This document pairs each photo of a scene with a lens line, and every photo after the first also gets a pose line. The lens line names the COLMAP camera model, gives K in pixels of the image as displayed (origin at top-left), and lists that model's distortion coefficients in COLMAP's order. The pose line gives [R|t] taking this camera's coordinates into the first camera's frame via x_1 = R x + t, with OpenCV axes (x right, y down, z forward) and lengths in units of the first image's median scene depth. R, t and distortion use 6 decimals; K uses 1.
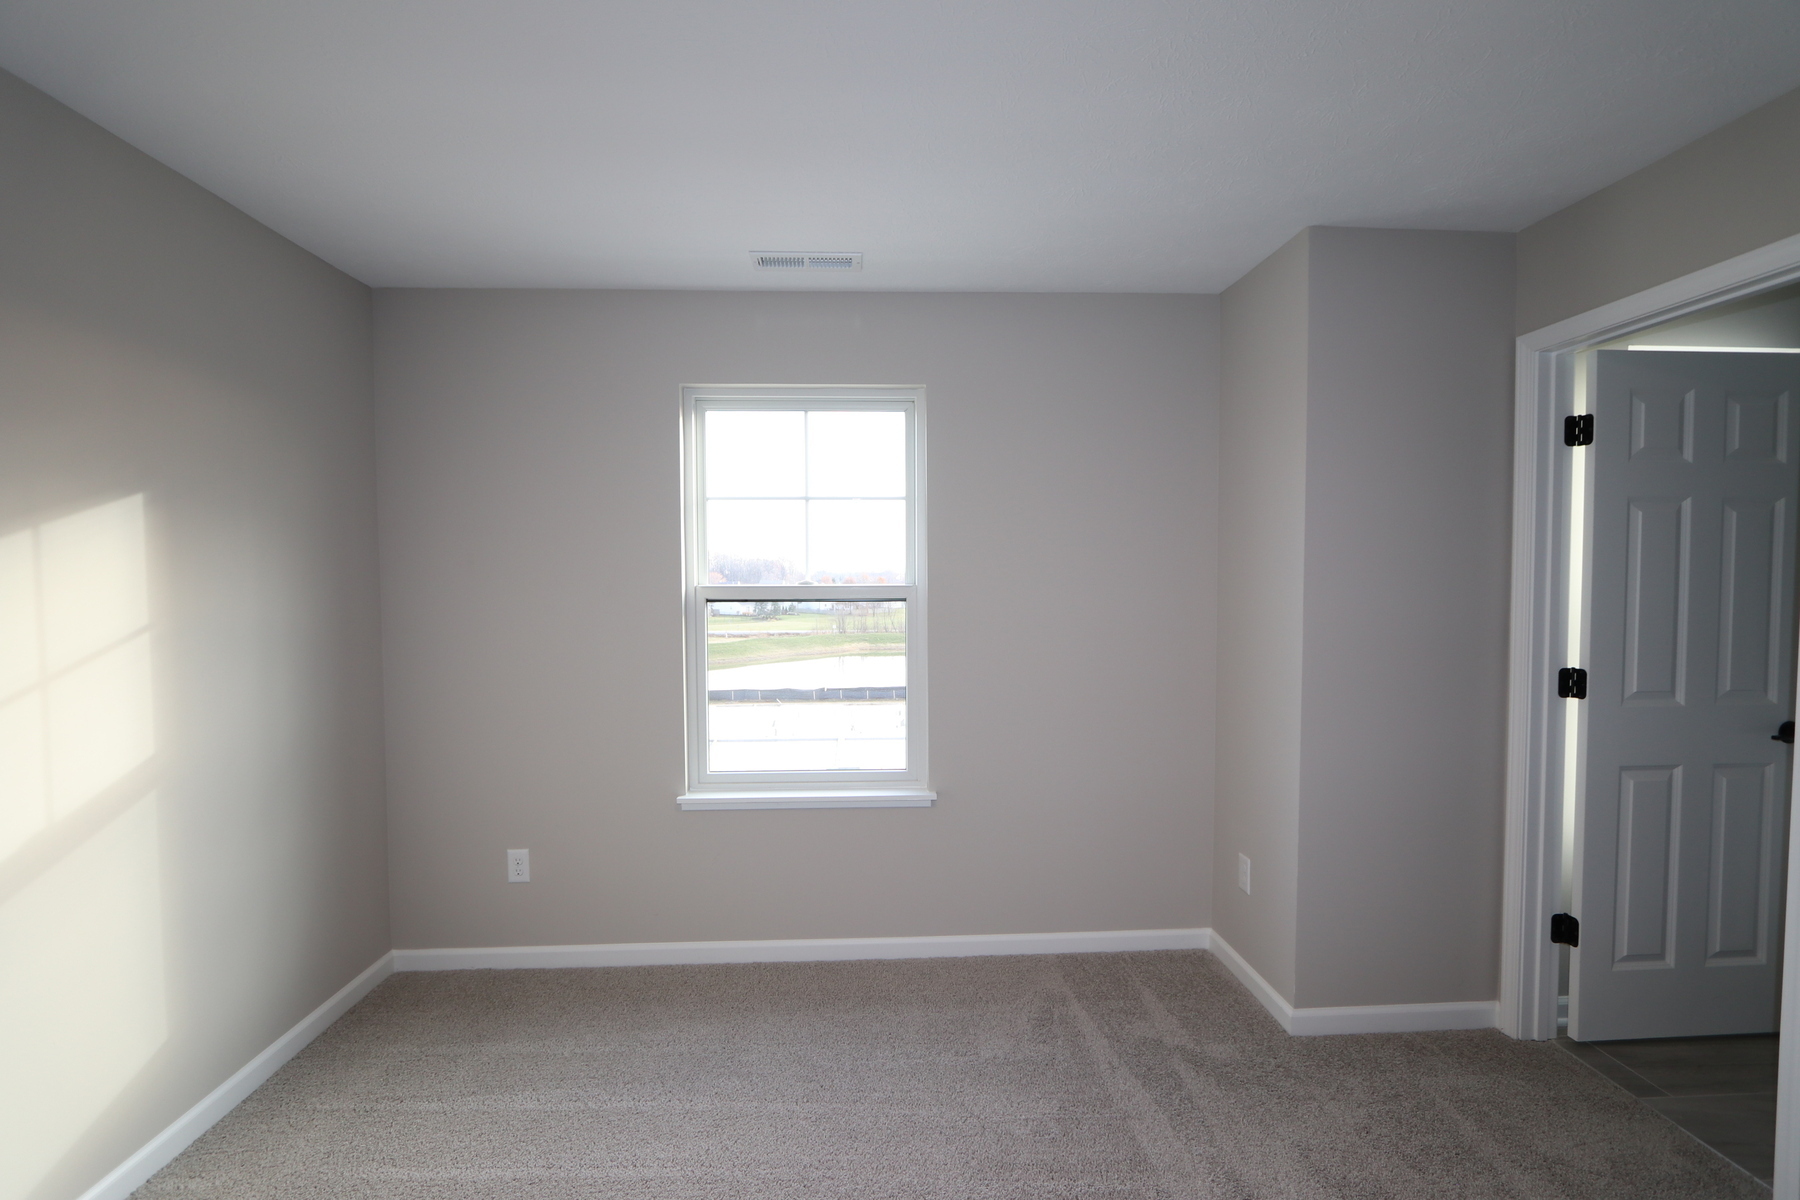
lens RADIAL K [[830.9, 0, 899.3], [0, 830.9, 613.3], [0, 0, 1]] dist [-0.015849, -0.000327]
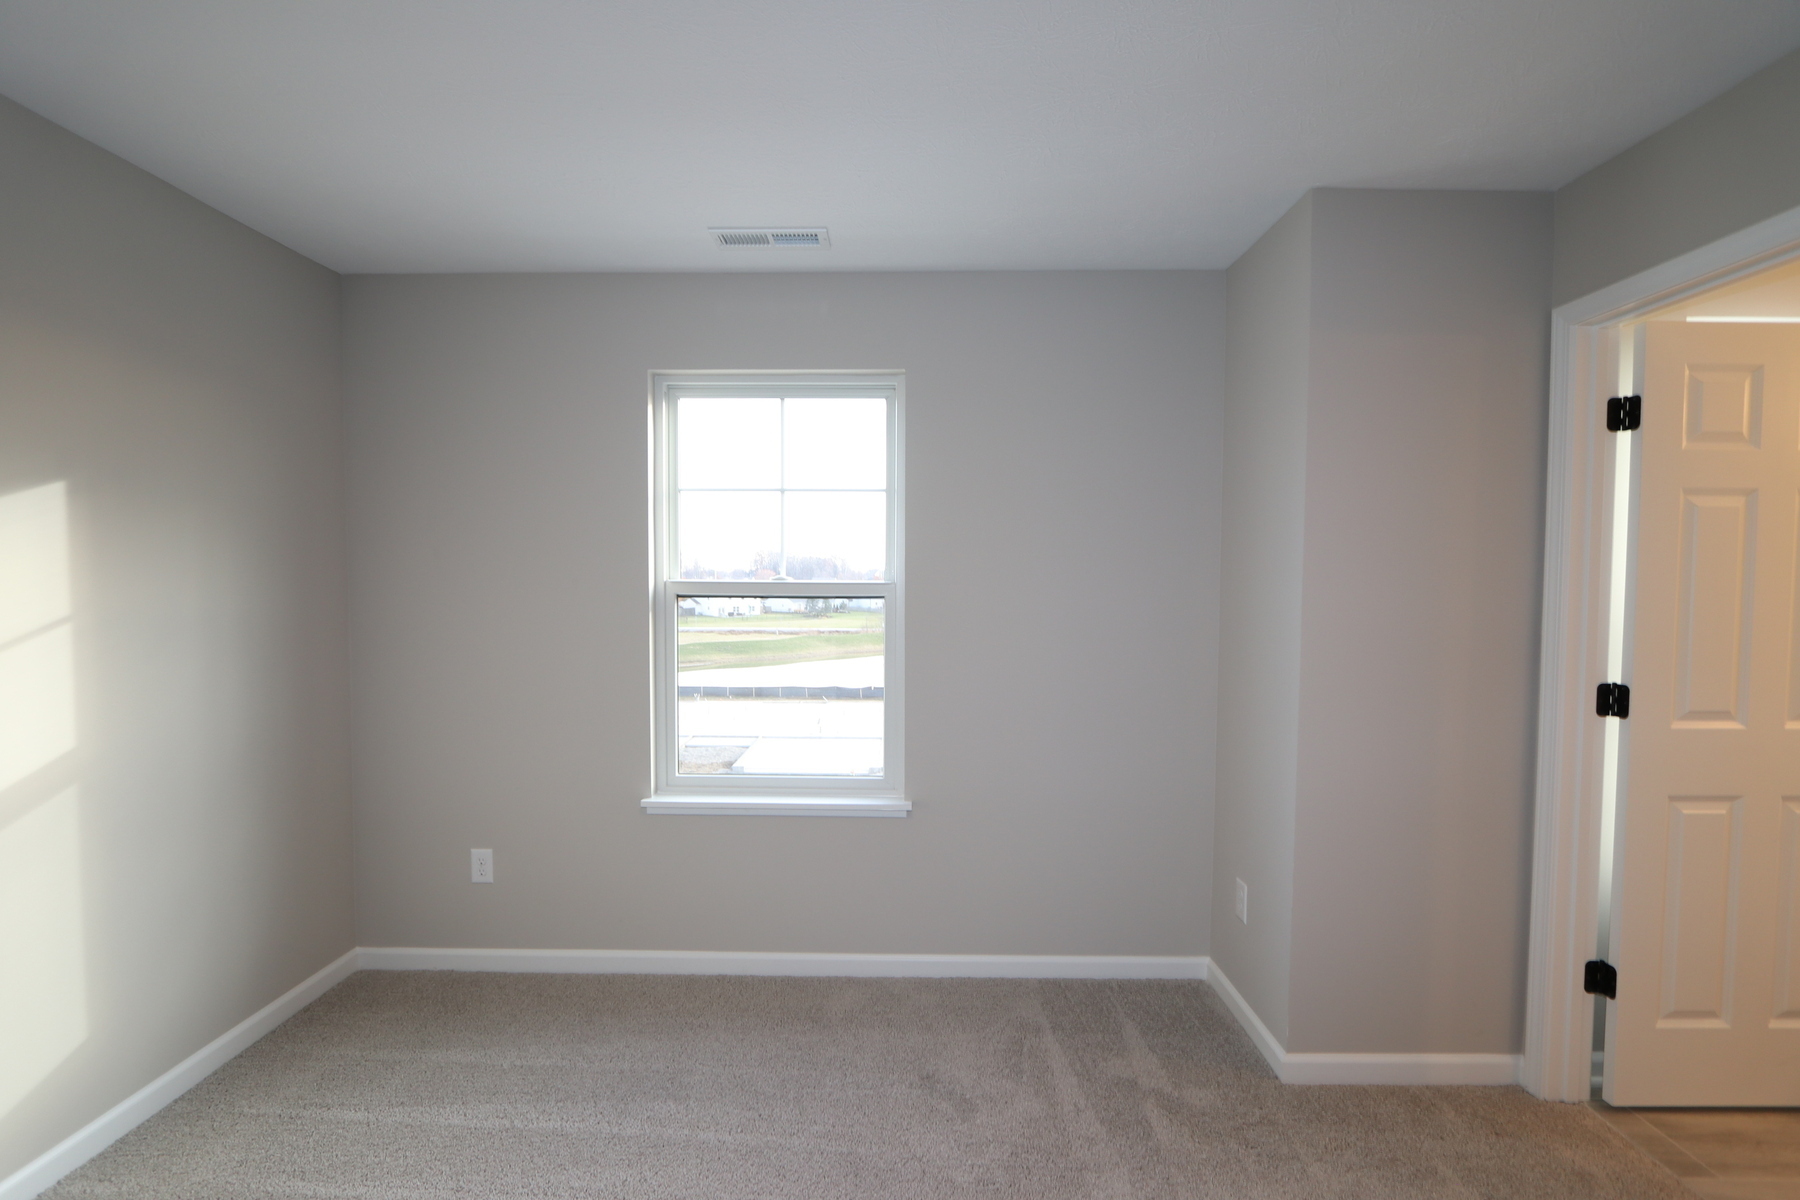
lens RADIAL K [[834.2, 0, 897.2], [0, 834.2, 613.0], [0, 0, 1]] dist [-0.018308, 0.001562]
pose [[0.997852, 0.012355, -0.064340, 0.105304], [-0.012288, 0.999923, 0.001436, -0.000385], [0.064353, -0.000642, 0.997927, 0.067030]]
